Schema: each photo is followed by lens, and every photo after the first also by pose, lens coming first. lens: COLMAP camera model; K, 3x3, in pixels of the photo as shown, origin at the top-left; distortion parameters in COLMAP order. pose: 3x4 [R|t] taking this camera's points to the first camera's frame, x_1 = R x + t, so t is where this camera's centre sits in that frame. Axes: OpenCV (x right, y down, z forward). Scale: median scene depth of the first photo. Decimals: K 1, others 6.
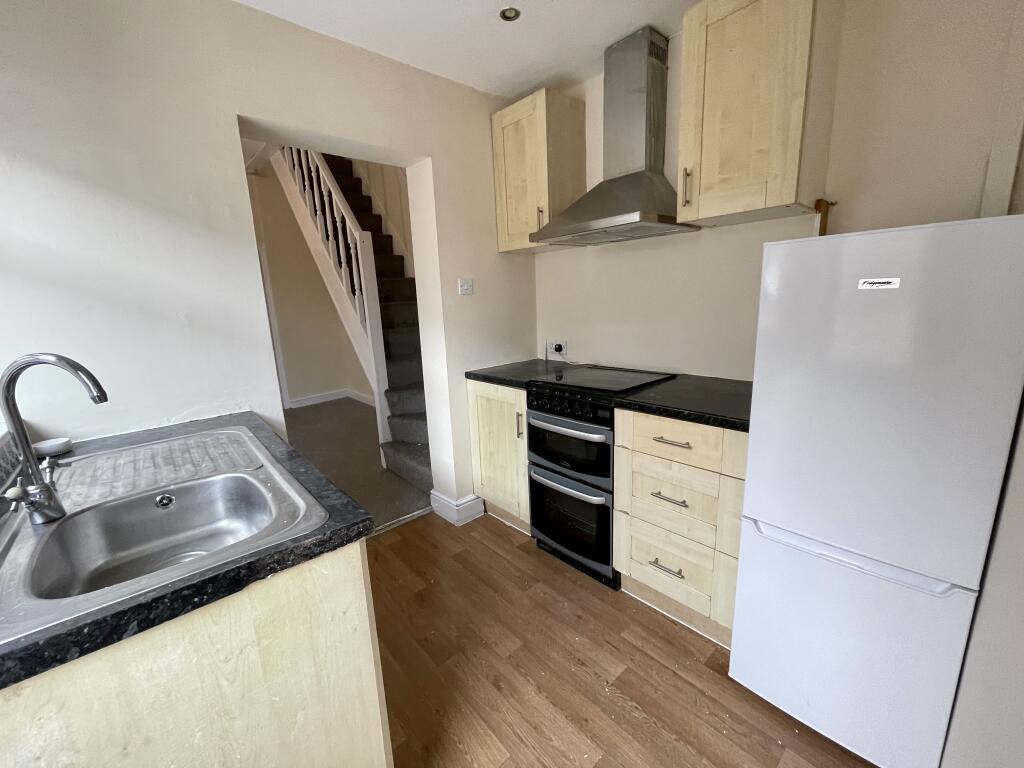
lens RADIAL K [[418.6, 0, 512.0], [0, 418.6, 384.0], [0, 0, 1]] dist [-0.000302, -0.000050]
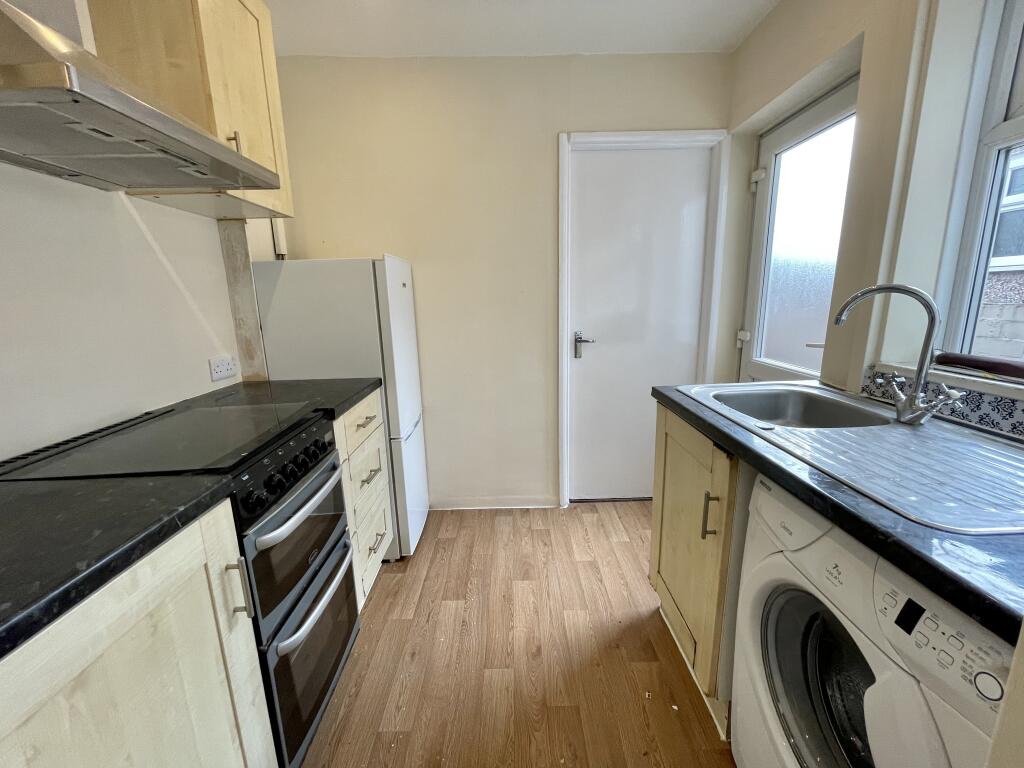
lens RADIAL K [[412.1, 0, 512.0], [0, 412.1, 384.0], [0, 0, 1]] dist [0.000103, -0.000051]
pose [[-0.745172, -0.079108, 0.662164, -0.520212], [0.192252, 0.925299, 0.326897, -0.198933], [-0.638559, 0.370896, -0.674298, 1.270015]]
